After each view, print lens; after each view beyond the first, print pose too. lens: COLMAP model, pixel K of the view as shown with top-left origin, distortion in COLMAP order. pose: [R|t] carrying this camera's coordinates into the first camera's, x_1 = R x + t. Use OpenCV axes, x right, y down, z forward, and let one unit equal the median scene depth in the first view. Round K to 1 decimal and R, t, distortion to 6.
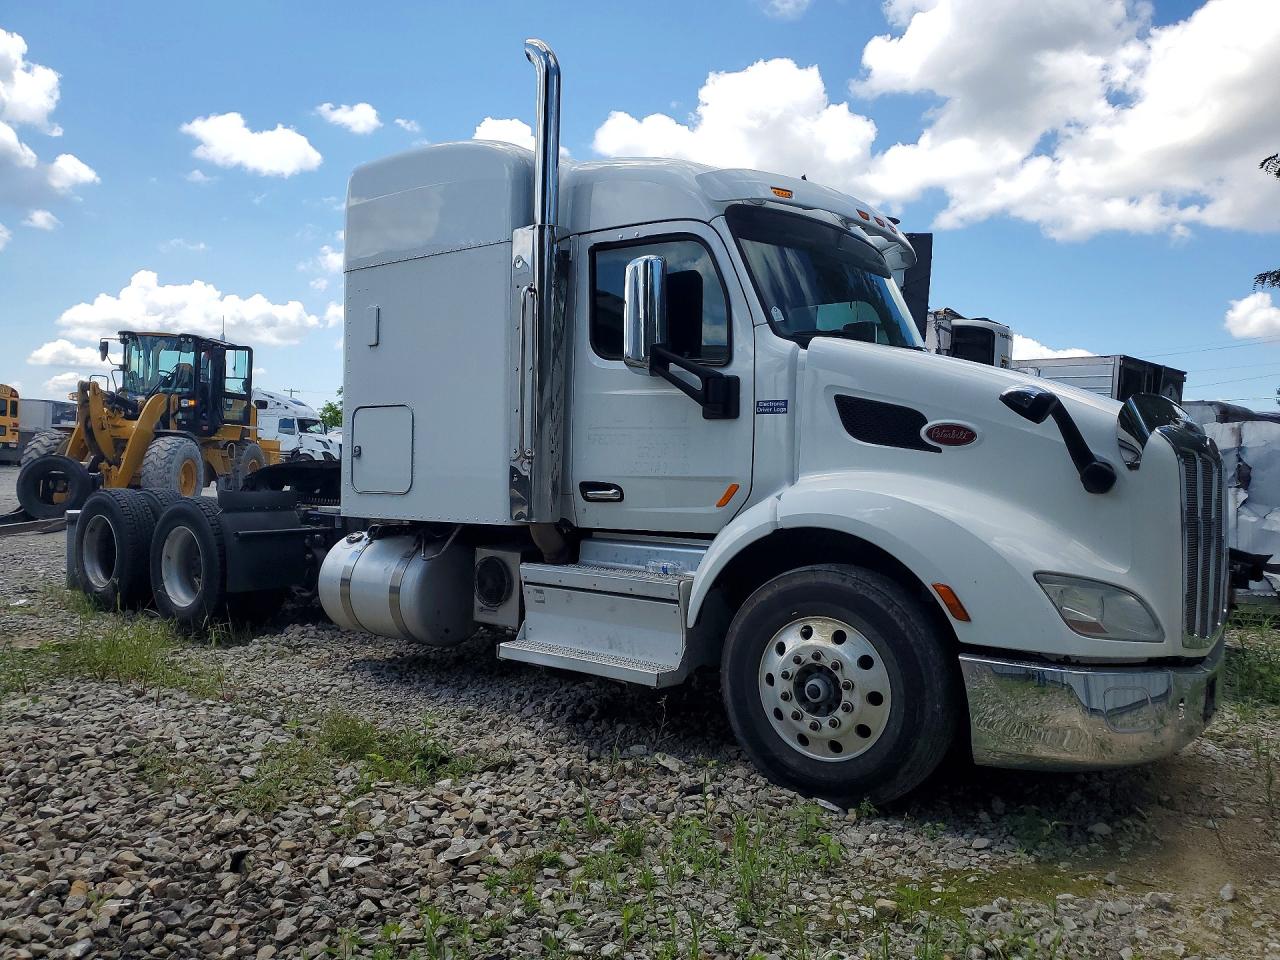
lens RADIAL K [[978.1, 0, 638.9], [0, 978.1, 473.1], [0, 0, 1]] dist [0.003131, 0.001208]
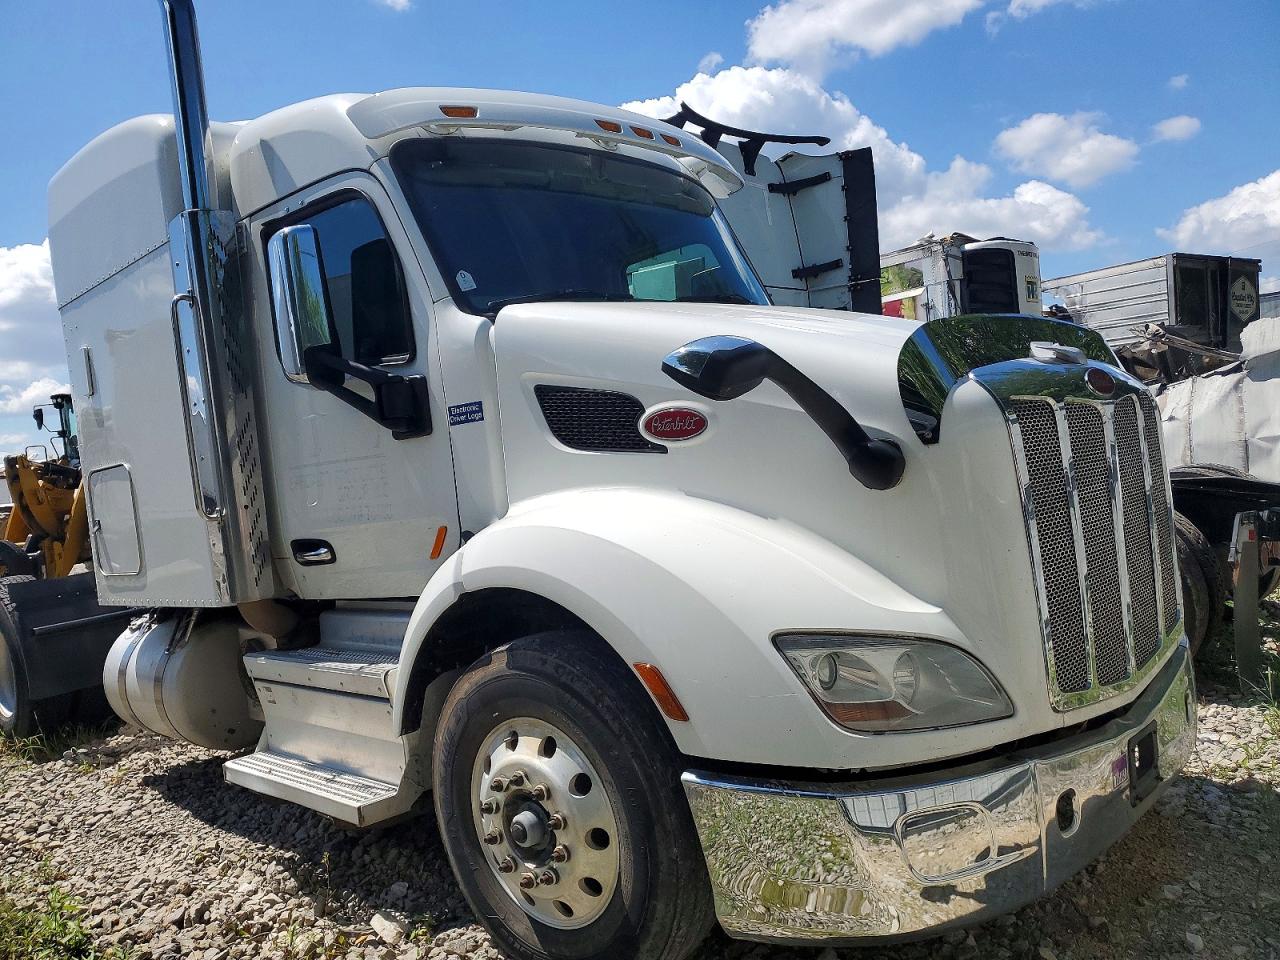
lens RADIAL K [[1004.8, 0, 635.7], [0, 1004.8, 479.1], [0, 0, 1]] dist [0.015061, 0.000906]
pose [[0.987606, -0.139152, -0.072595, 0.310916], [0.140752, 0.989892, 0.017375, -0.016808], [0.069444, -0.027377, 0.997210, 0.292425]]
